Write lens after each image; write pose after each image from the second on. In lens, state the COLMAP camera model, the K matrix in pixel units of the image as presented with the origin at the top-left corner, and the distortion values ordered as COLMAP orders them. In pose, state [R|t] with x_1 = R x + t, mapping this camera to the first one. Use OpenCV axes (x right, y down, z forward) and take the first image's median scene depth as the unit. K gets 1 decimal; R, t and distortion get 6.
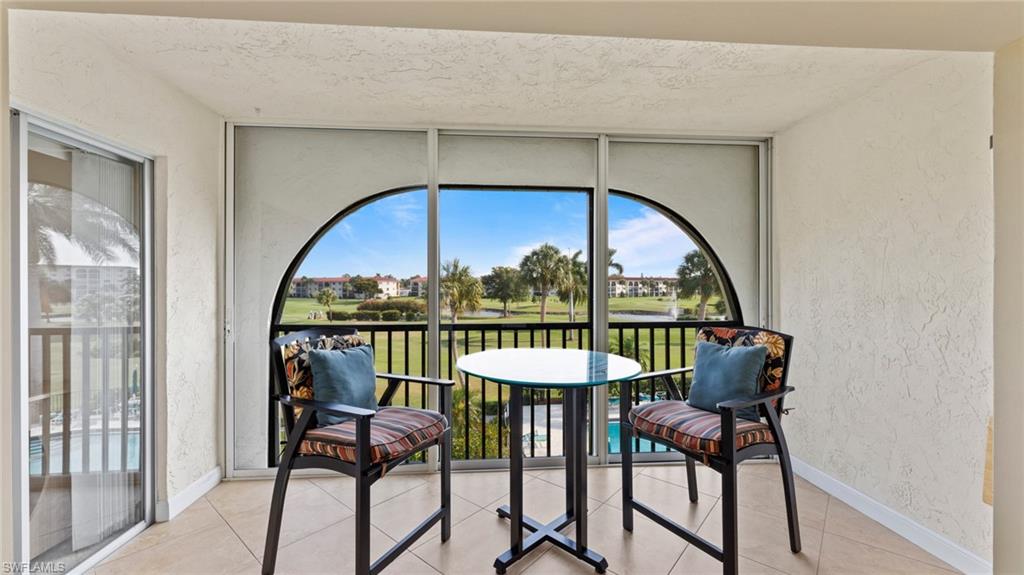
lens RADIAL K [[406.1, 0, 512.0], [0, 406.1, 287.5], [0, 0, 1]] dist [-0.001439, -0.000169]
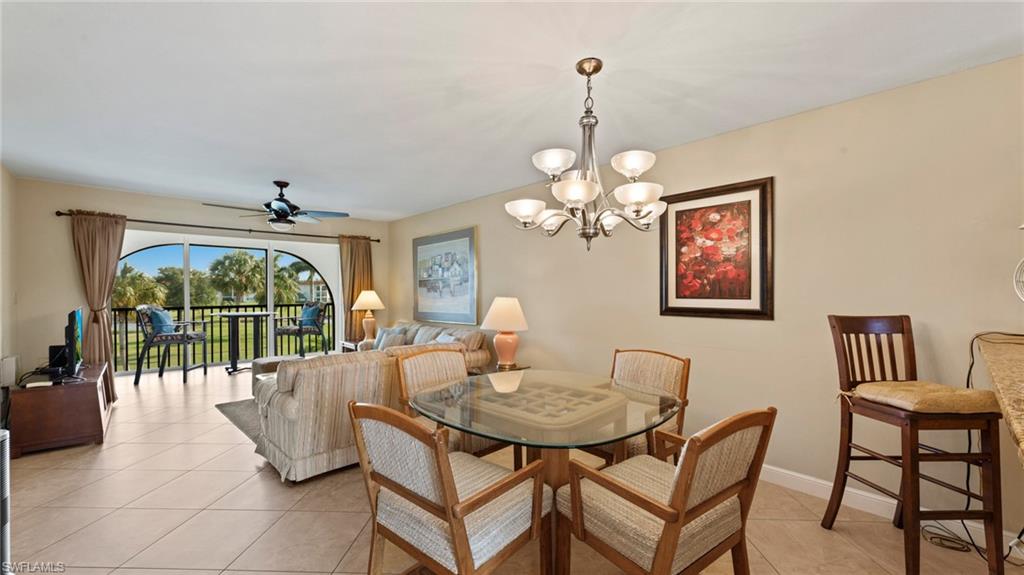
lens RADIAL K [[406.1, 0, 512.0], [0, 406.1, 287.5], [0, 0, 1]] dist [-0.001439, -0.000169]
pose [[0.780226, 0.002081, 0.625494, -0.206485], [0.004268, 0.999953, -0.008651, 0.015113], [-0.625483, 0.009420, 0.780181, -2.082442]]
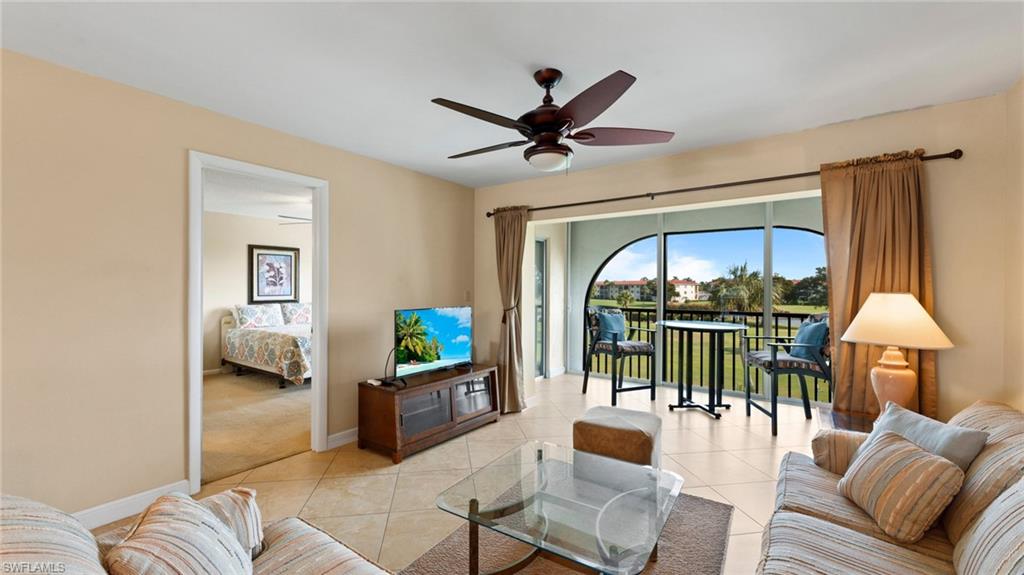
lens RADIAL K [[406.1, 0, 512.0], [0, 406.1, 287.5], [0, 0, 1]] dist [-0.001439, -0.000169]
pose [[0.763575, 0.003349, -0.645710, 0.532630], [-0.008238, 0.999956, -0.004556, 0.007404], [0.645666, 0.008799, 0.763569, -0.948858]]
